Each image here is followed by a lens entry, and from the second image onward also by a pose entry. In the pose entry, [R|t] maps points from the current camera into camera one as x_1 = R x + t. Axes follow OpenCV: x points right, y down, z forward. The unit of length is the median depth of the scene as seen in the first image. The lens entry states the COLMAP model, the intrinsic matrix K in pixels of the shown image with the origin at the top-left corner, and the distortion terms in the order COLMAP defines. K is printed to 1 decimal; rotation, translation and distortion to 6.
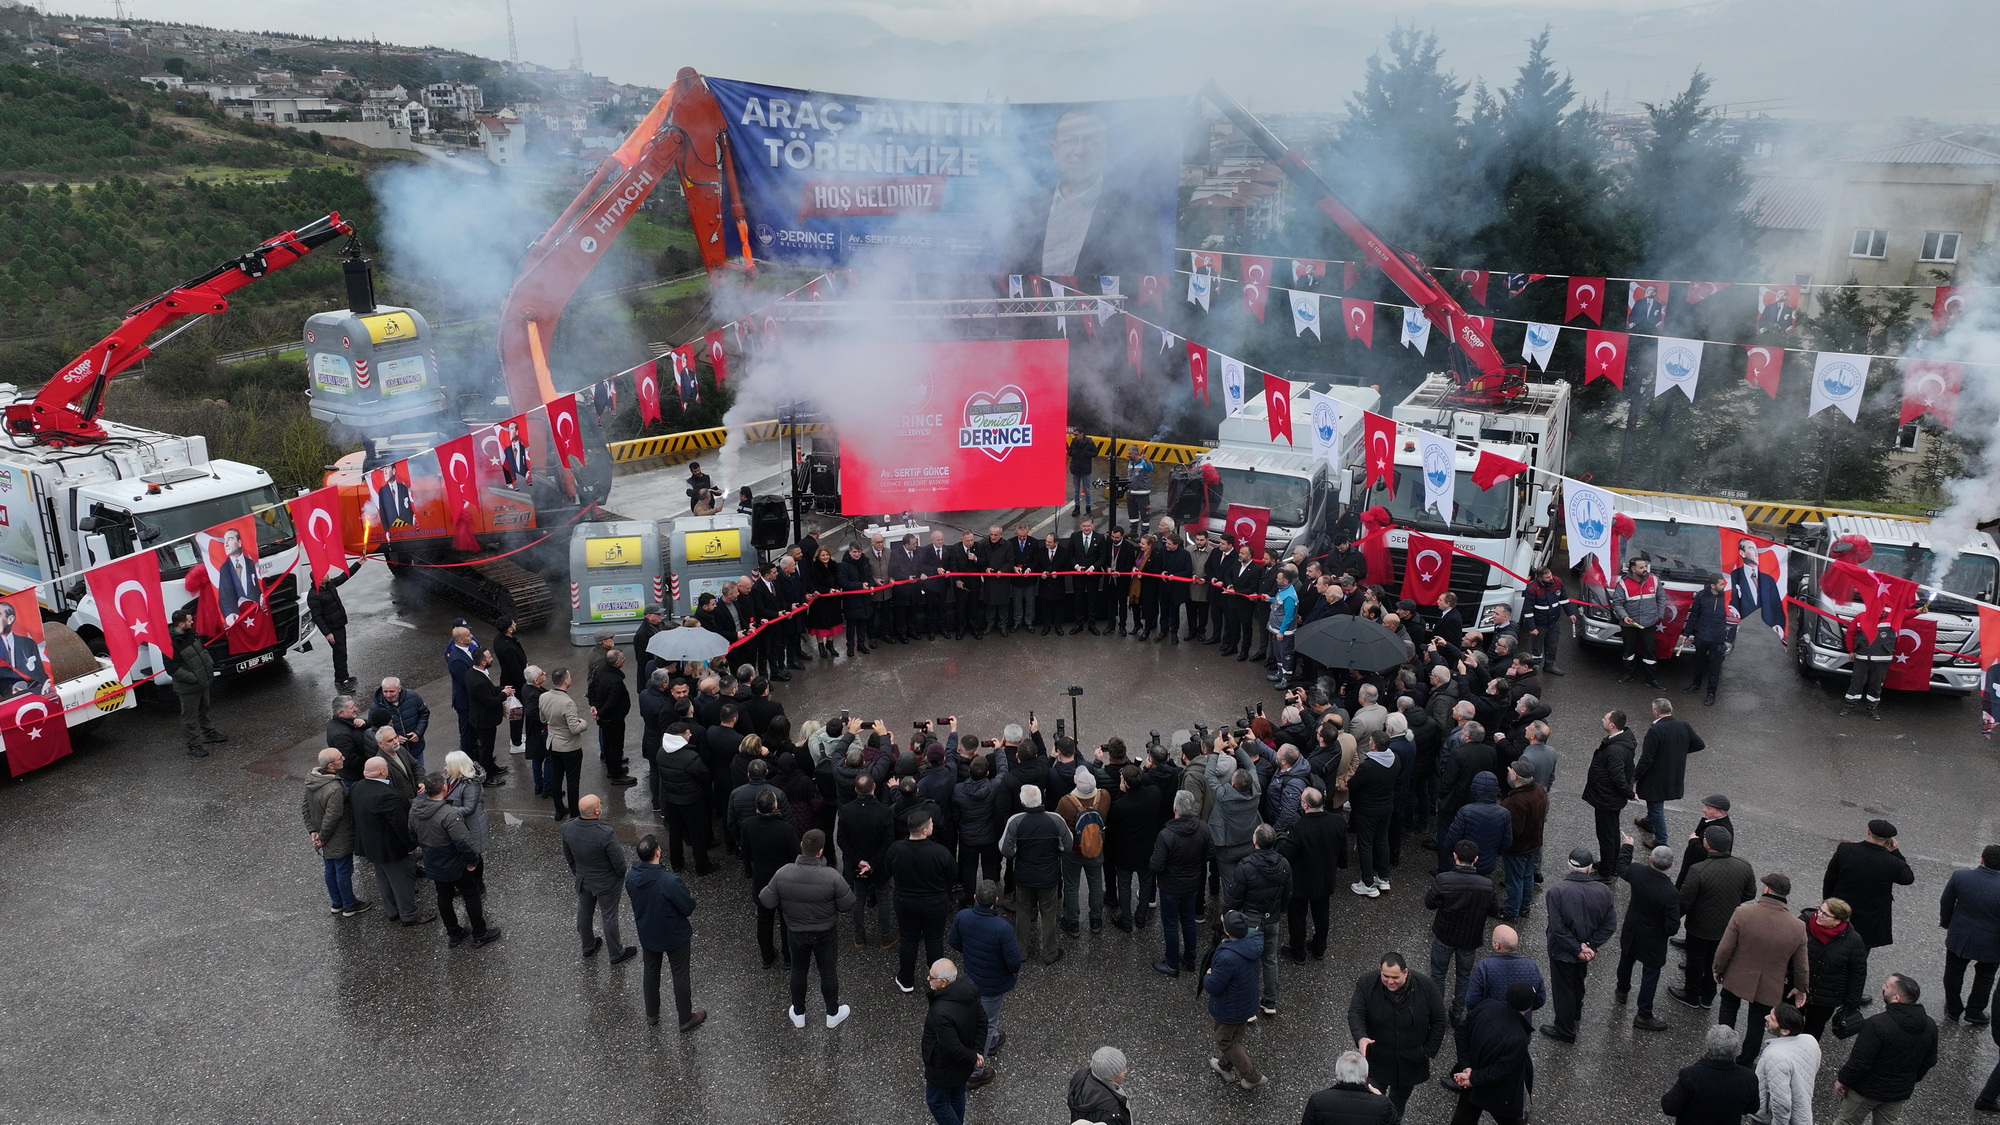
lens RADIAL K [[1400.8, 0, 1015.5], [0, 1400.8, 555.4], [0, 0, 1]] dist [0.005248, 0.008628]
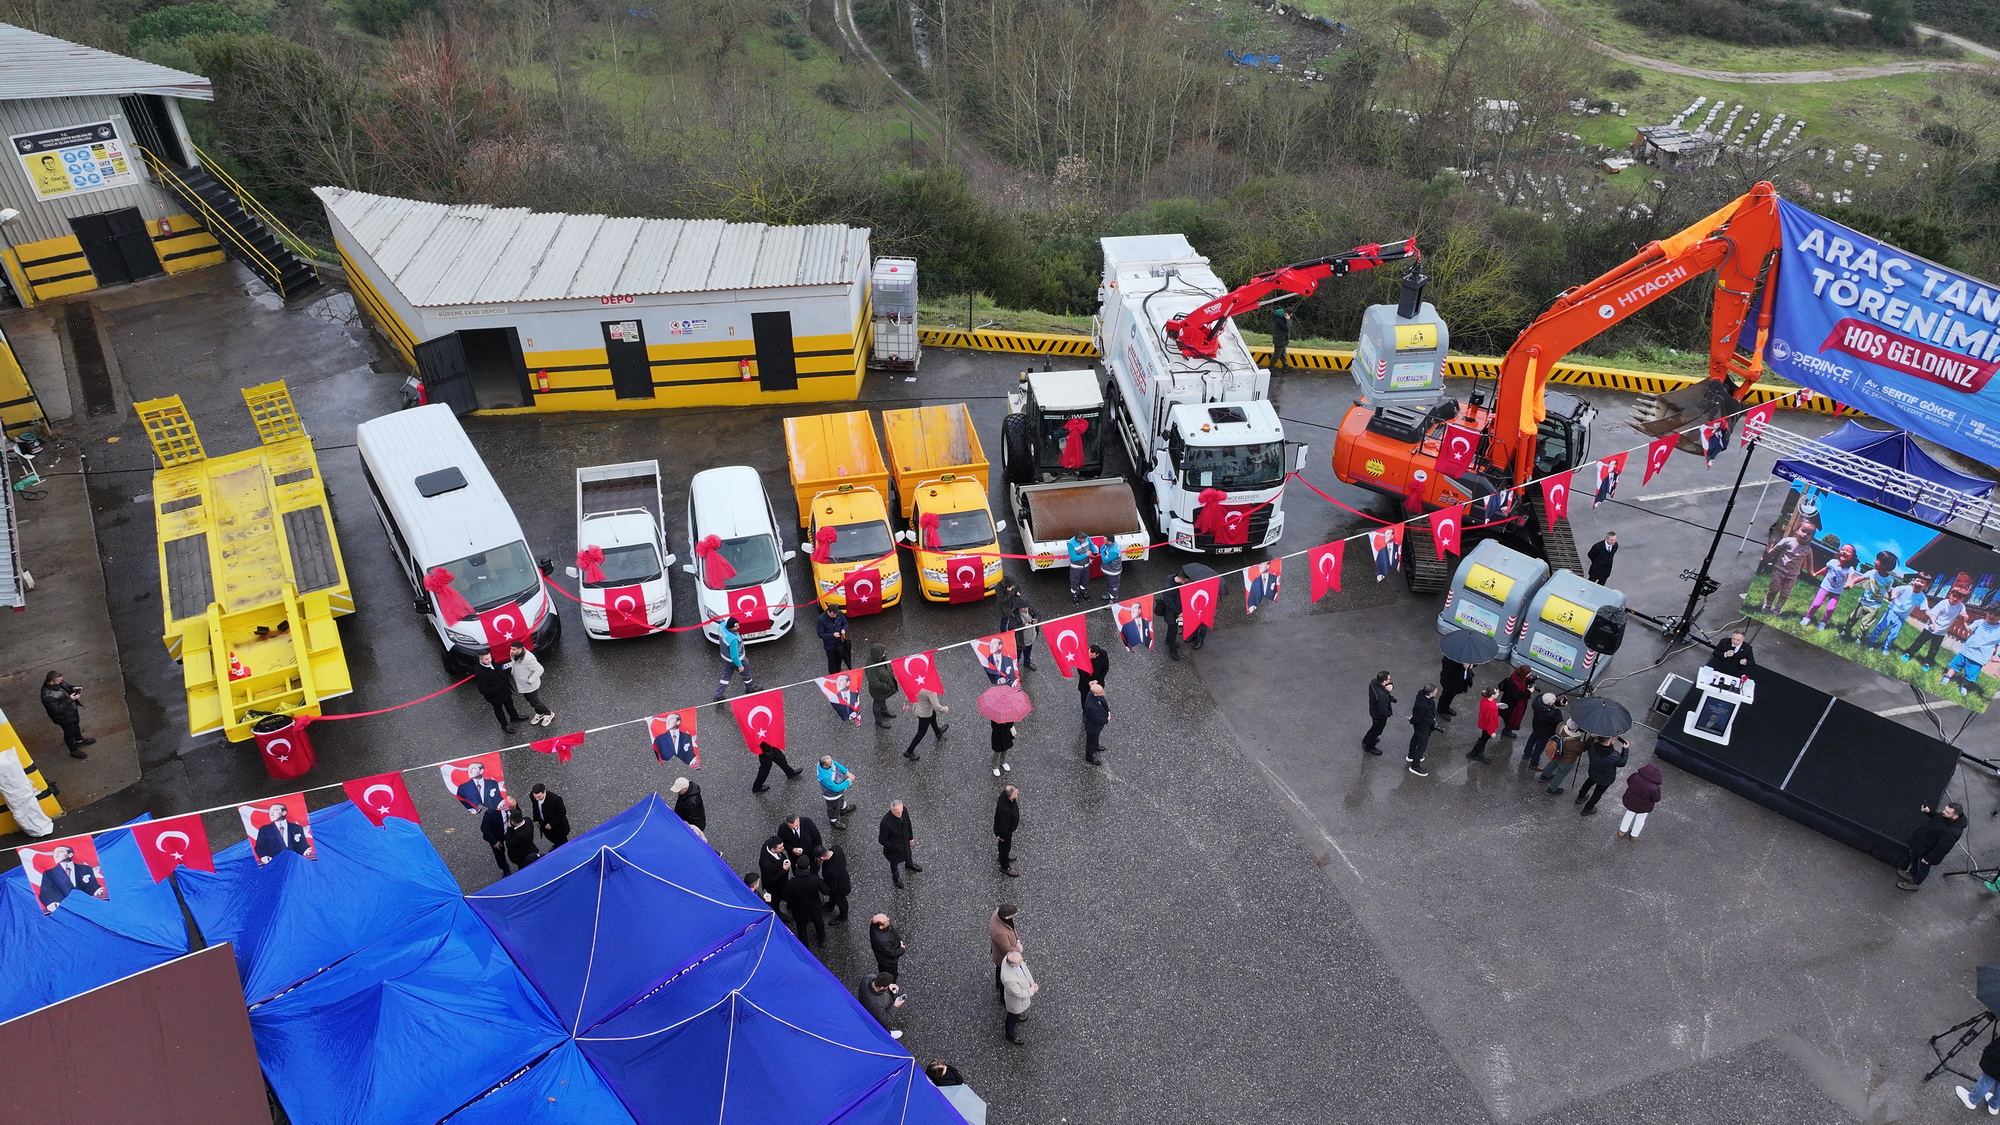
lens RADIAL K [[1400.8, 0, 1002.1], [0, 1400.8, 558.7], [0, 0, 1]] dist [0.005248, 0.008628]
pose [[0.598469, 0.483676, -0.638665, 0.210868], [-0.244997, 0.869491, 0.428908, -0.405614], [0.762766, -0.100217, 0.638862, -0.092501]]
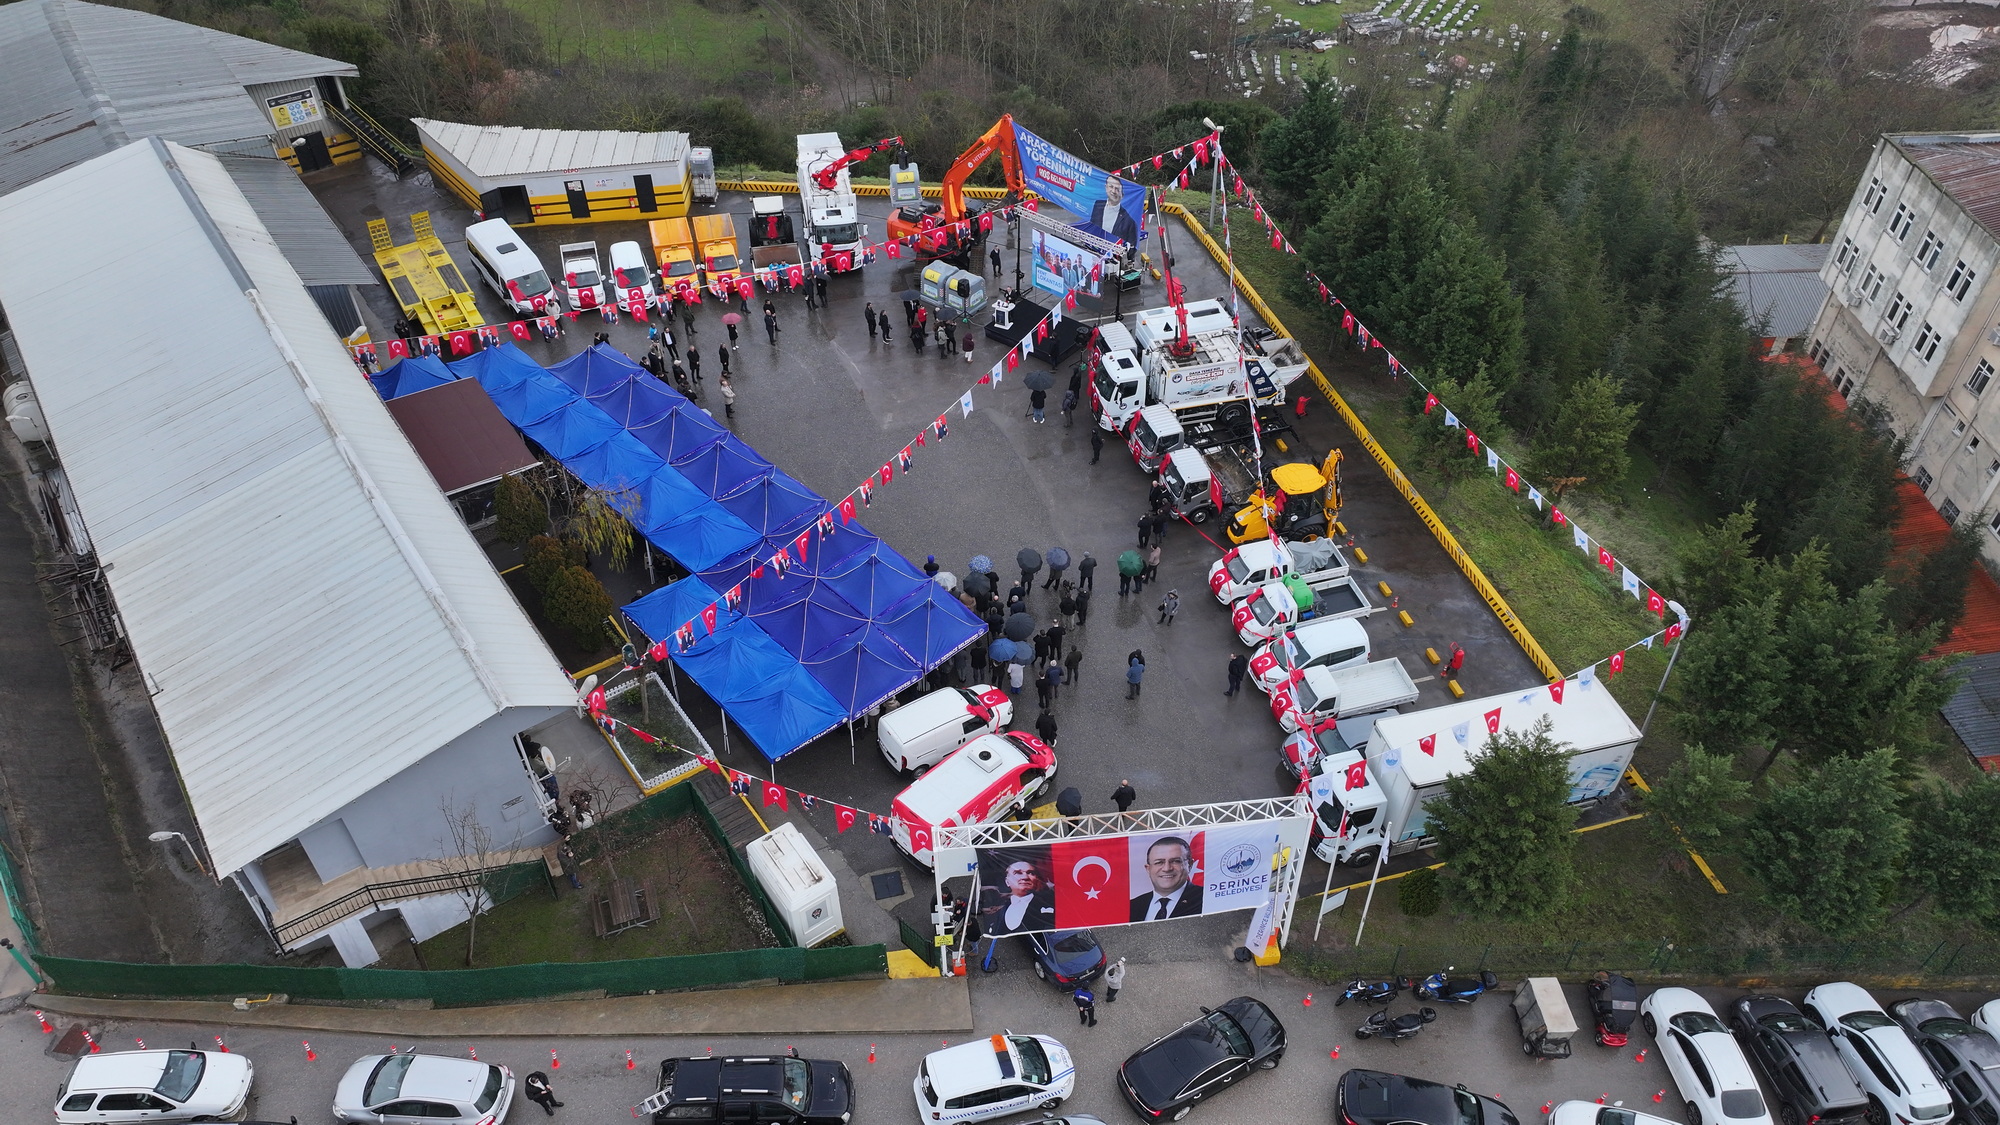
lens RADIAL K [[1400.8, 0, 1008.2], [0, 1400.8, 560.0], [0, 0, 1]] dist [0.005248, 0.008628]
pose [[0.648541, 0.514263, -0.561185, 1.727459], [-0.234374, 0.836352, 0.495564, -0.963805], [0.724199, -0.189867, 0.662938, -0.959880]]
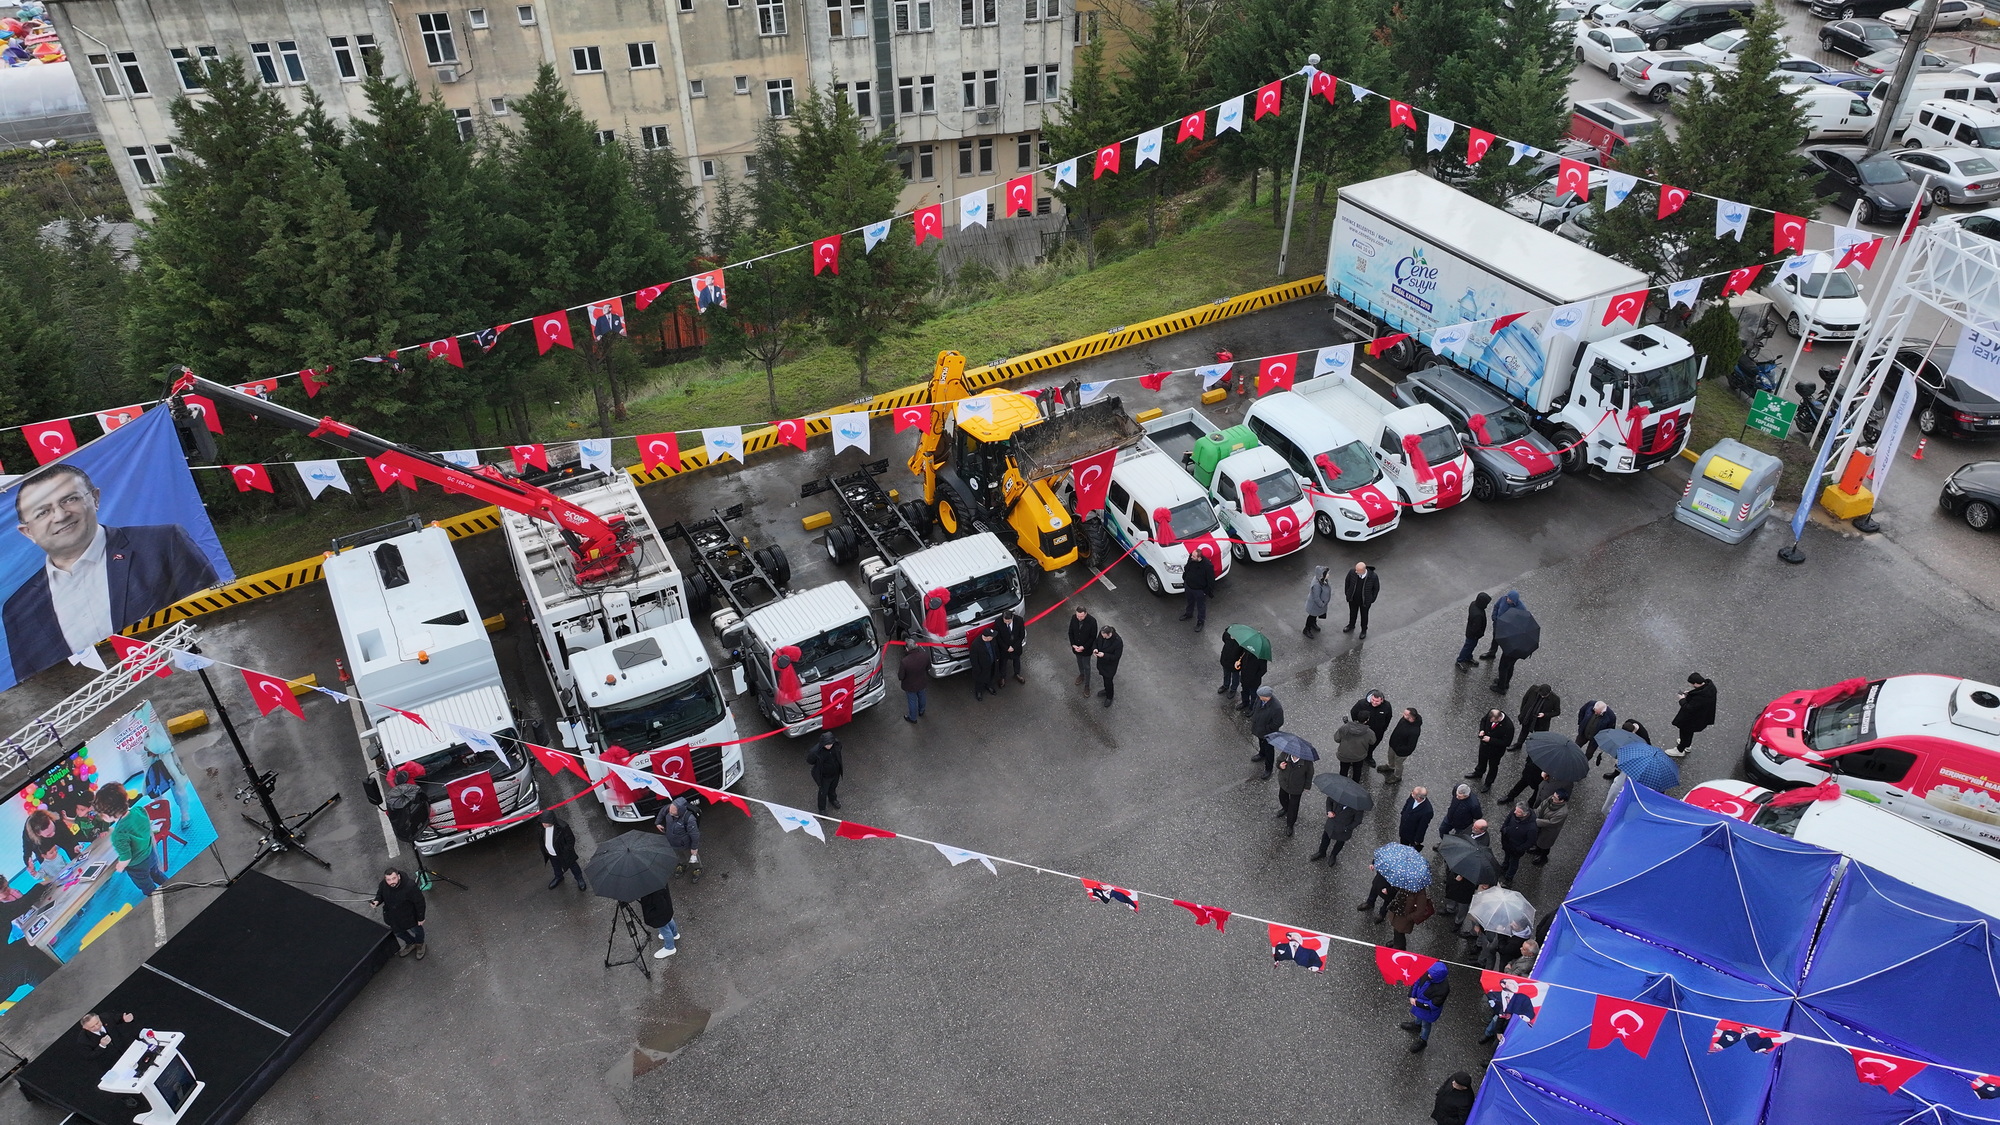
lens RADIAL K [[1400.8, 0, 986.5], [0, 1400.8, 553.7], [0, 0, 1]] dist [0.005248, 0.008628]
pose [[0.608175, -0.491965, 0.622971, -0.144116], [0.256934, 0.864547, 0.431908, -0.490682], [-0.751071, -0.102613, 0.652198, 0.095981]]
